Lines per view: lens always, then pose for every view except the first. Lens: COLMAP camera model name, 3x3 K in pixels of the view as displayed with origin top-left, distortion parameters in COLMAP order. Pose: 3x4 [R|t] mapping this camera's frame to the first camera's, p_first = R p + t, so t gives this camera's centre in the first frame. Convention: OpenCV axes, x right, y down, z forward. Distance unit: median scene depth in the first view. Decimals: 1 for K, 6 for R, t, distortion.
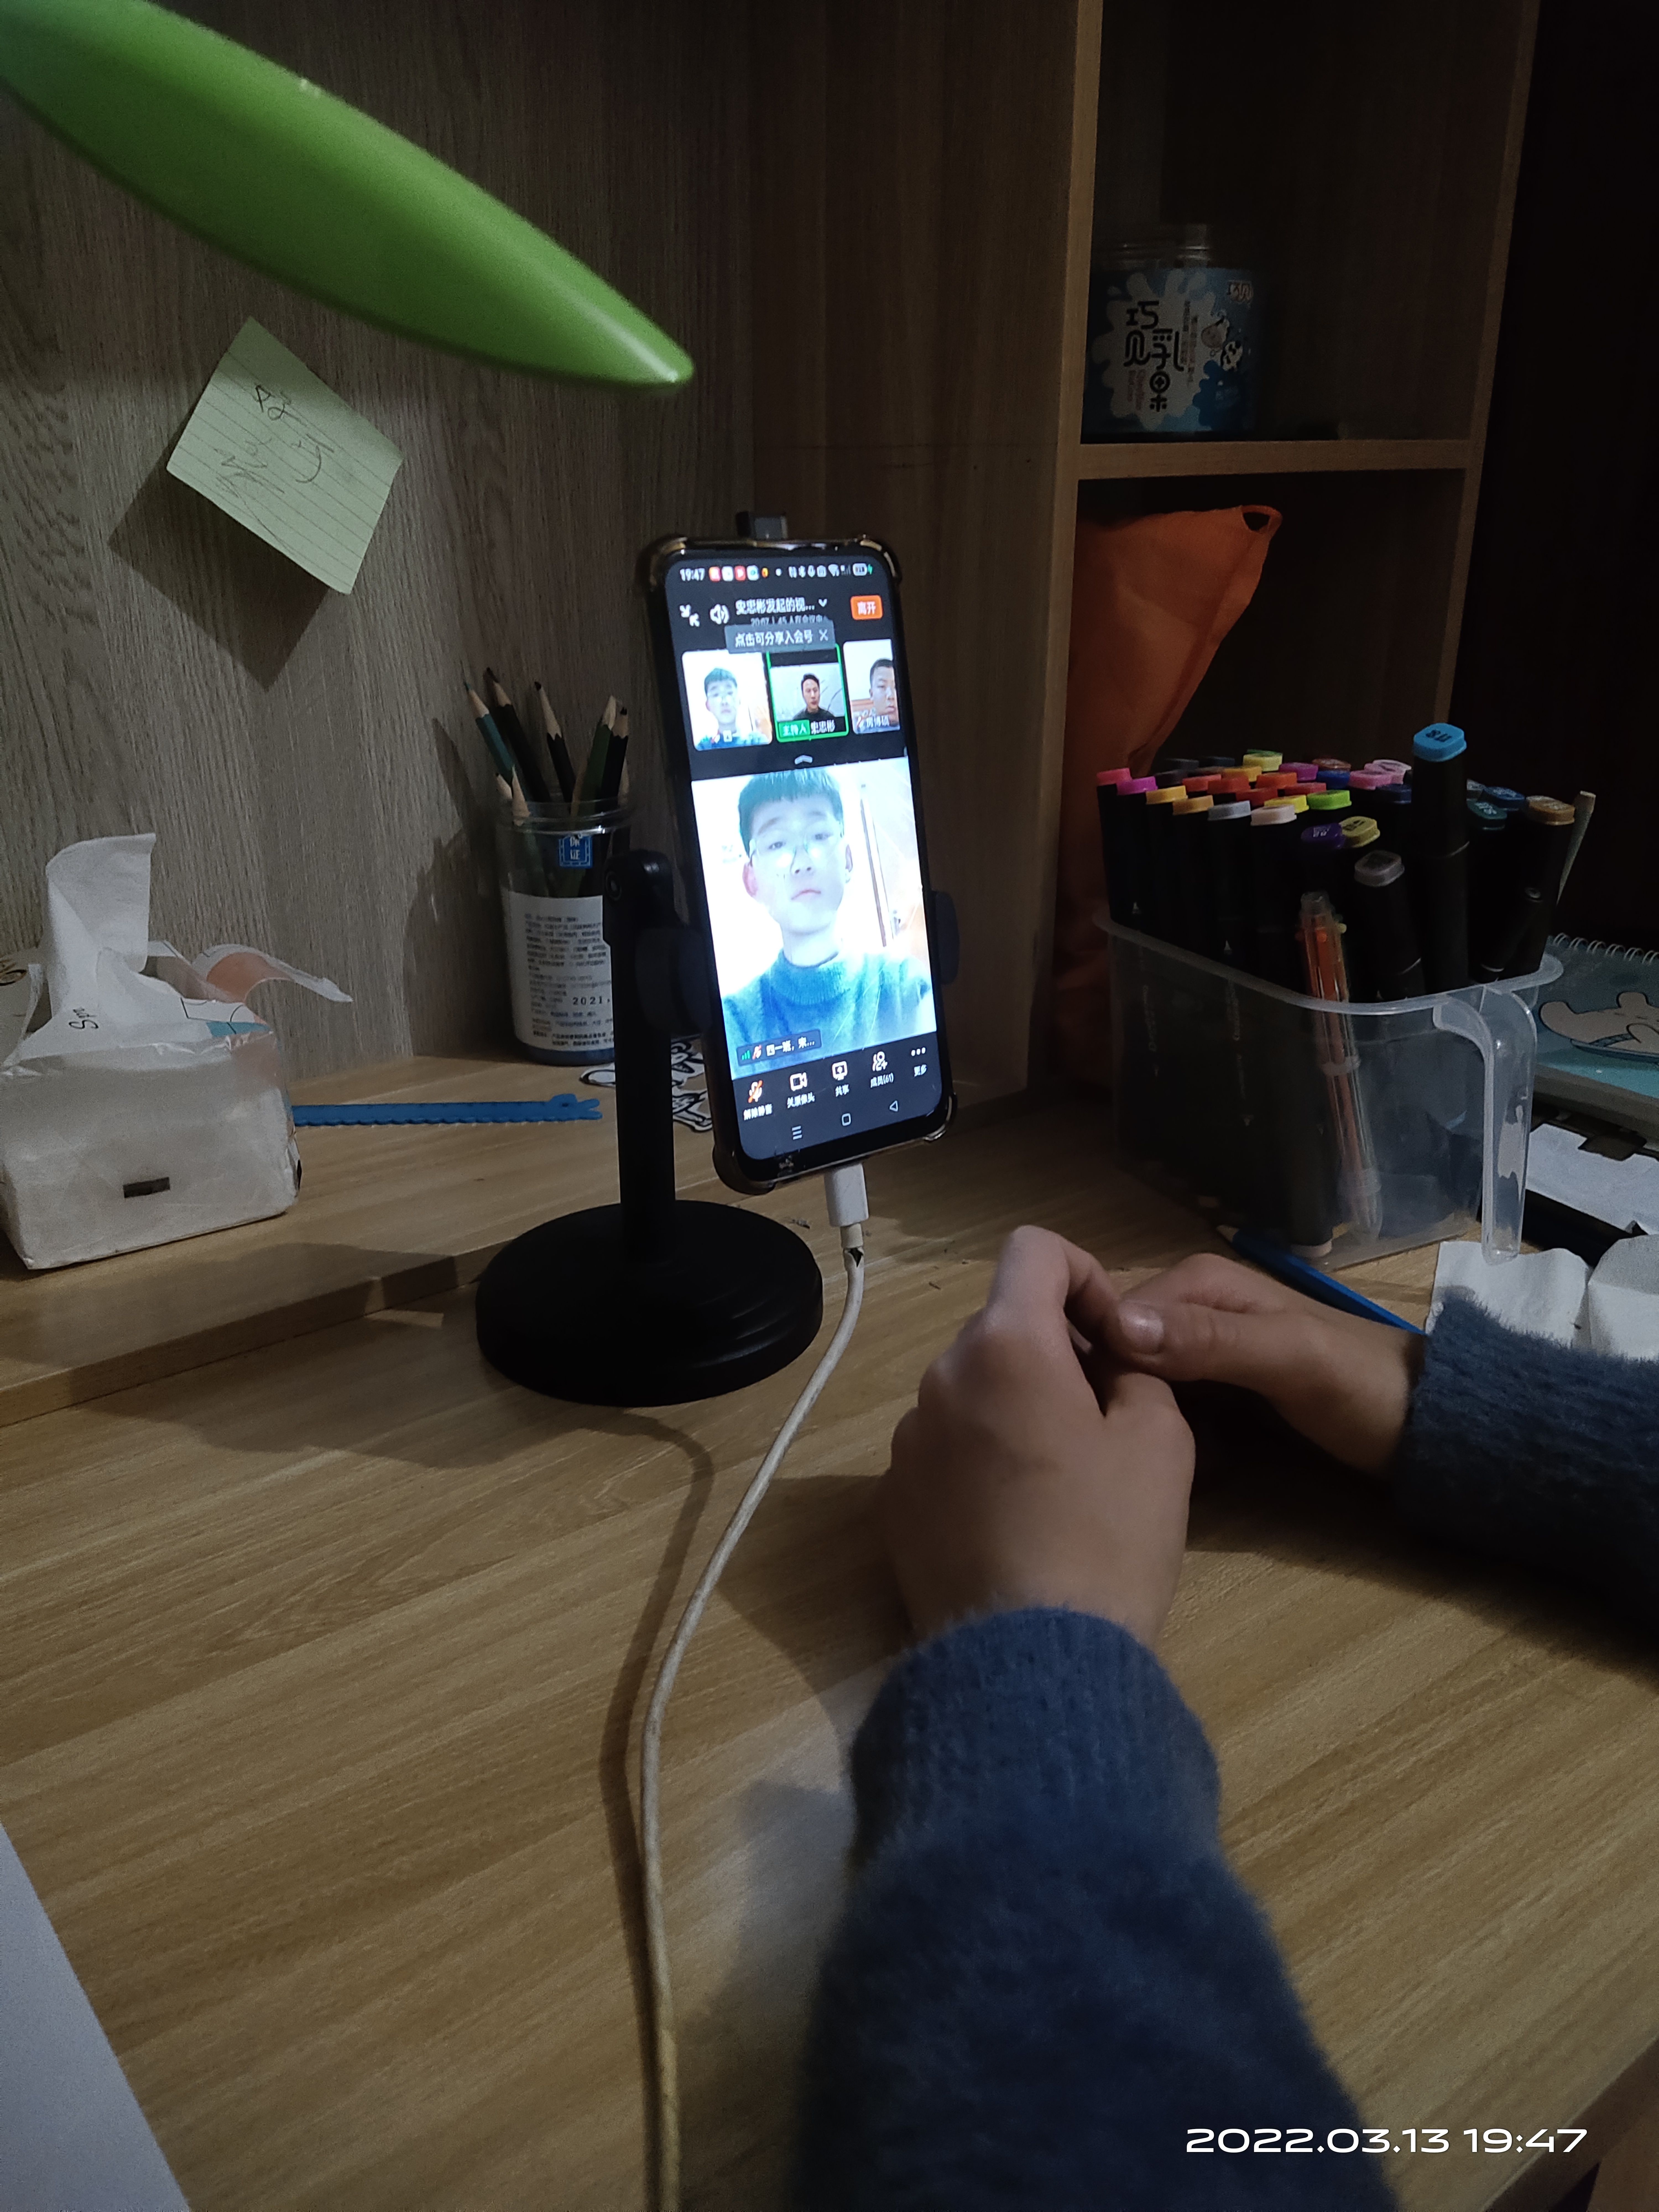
lens RADIAL K [[1767.7, 0, 829.5], [0, 1767.7, 1106.0], [0, 0, 1]] dist [0.067053, -0.004955]
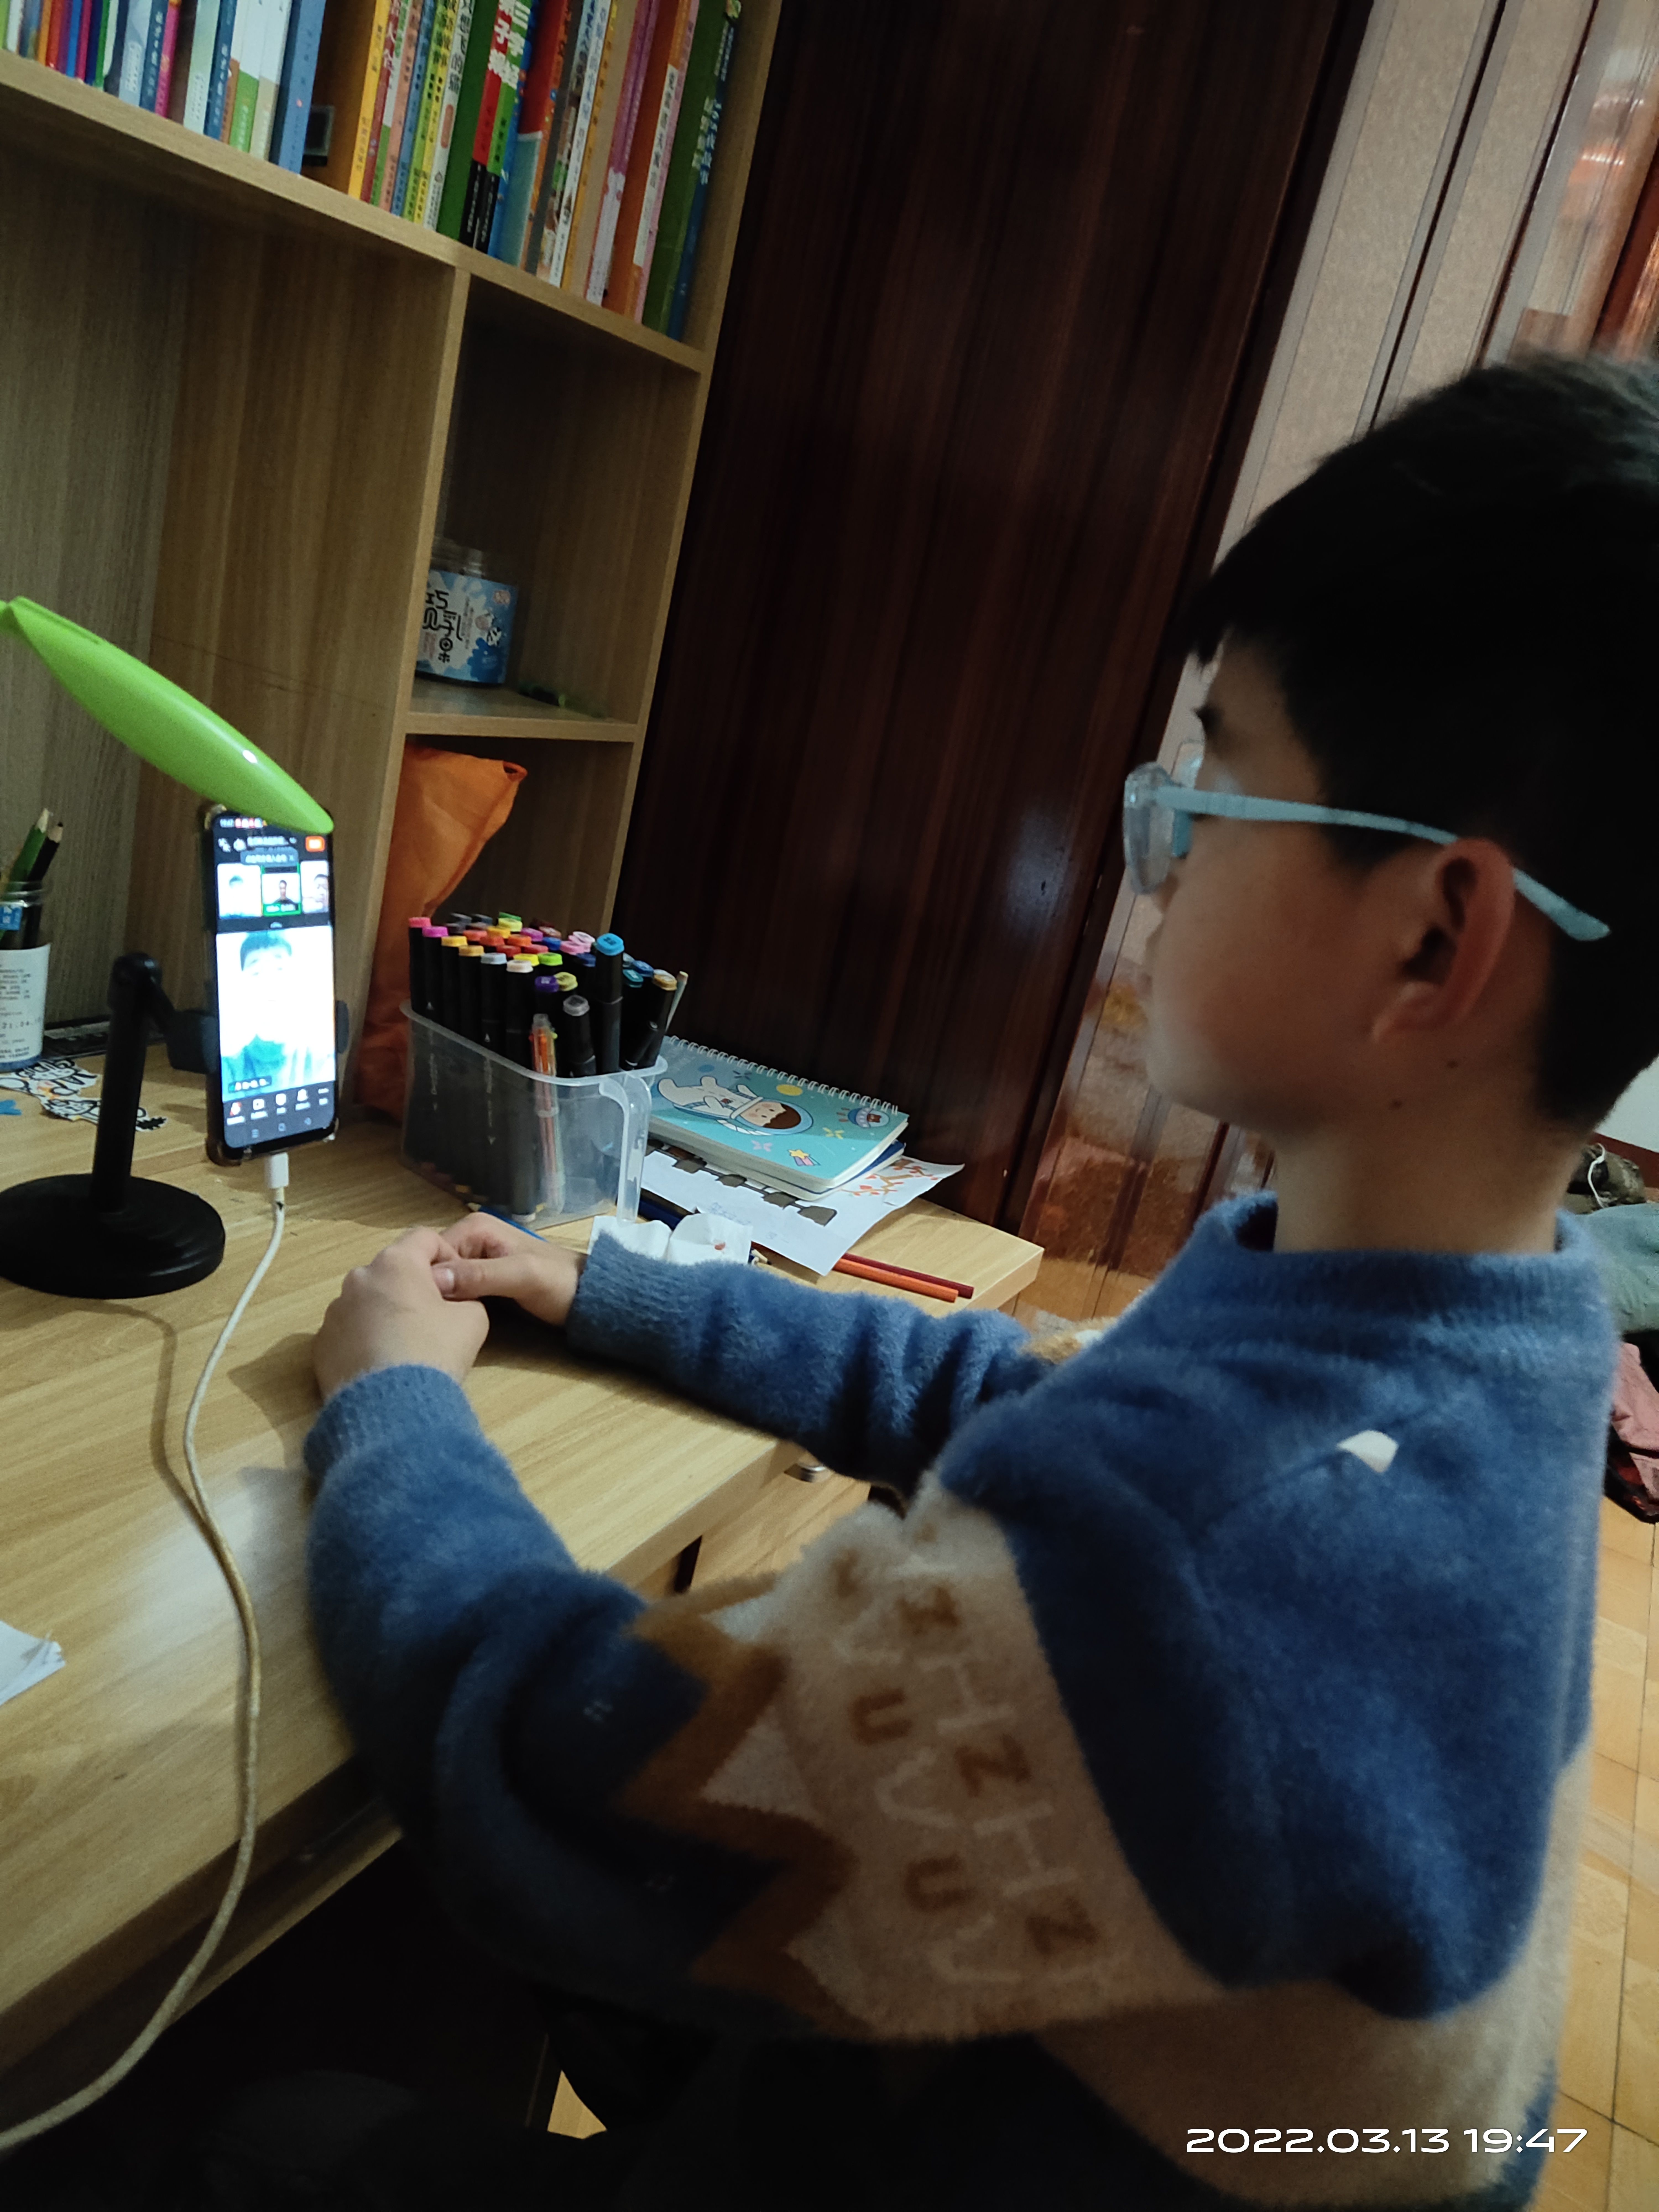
lens RADIAL K [[1678.5, 0, 829.5], [0, 1678.5, 1106.0], [0, 0, 1]] dist [-0.003096, -0.000072]
pose [[0.889830, 0.062180, 0.452036, -0.222646], [-0.055590, 0.998065, -0.027860, 0.002328], [-0.452894, -0.000338, 0.891564, -0.625928]]
